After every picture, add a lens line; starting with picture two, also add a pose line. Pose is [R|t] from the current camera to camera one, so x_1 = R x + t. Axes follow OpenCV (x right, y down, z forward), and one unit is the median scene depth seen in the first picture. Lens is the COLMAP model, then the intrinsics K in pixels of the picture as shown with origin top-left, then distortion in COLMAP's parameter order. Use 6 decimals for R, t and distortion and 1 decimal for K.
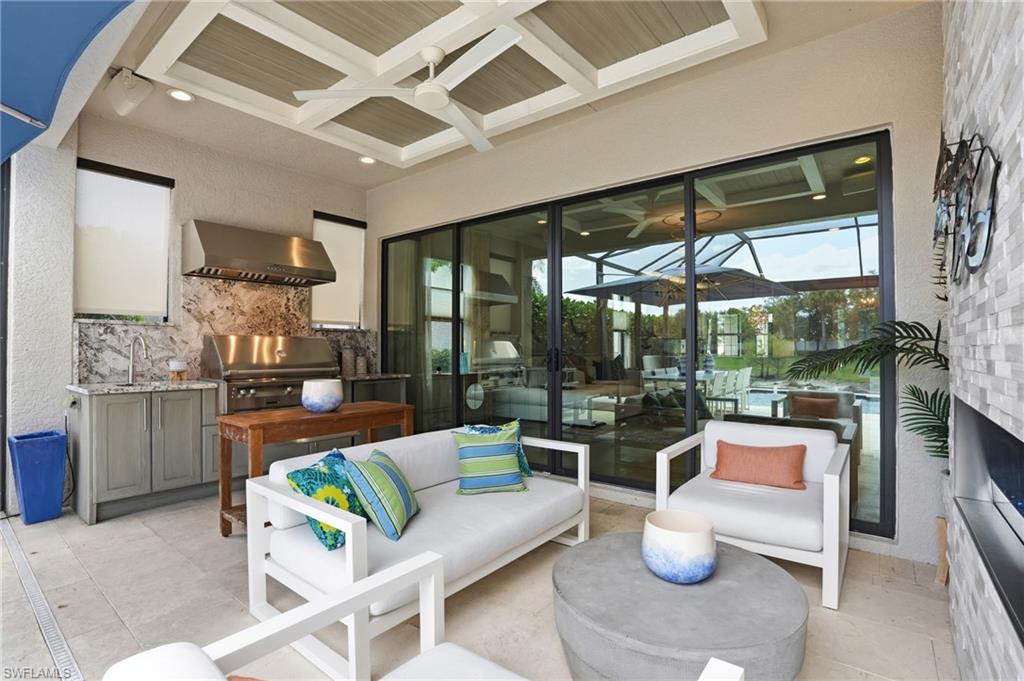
lens RADIAL K [[477.5, 0, 512.0], [0, 477.5, 340.5], [0, 0, 1]] dist [-0.002869, 0.000053]
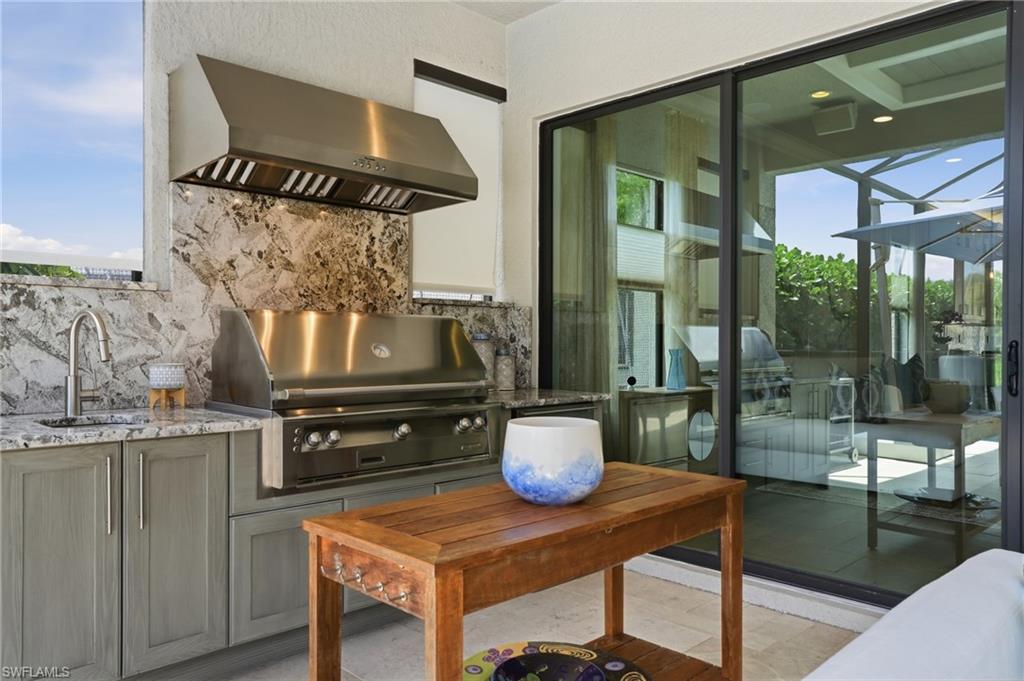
lens RADIAL K [[675.1, 0, 512.0], [0, 675.1, 340.5], [0, 0, 1]] dist [0.010643, -0.000839]
pose [[0.997670, 0.002113, -0.068185, -0.302415], [-0.001104, 0.999889, 0.014826, 0.007629], [0.068209, -0.014716, 0.997562, 0.347062]]
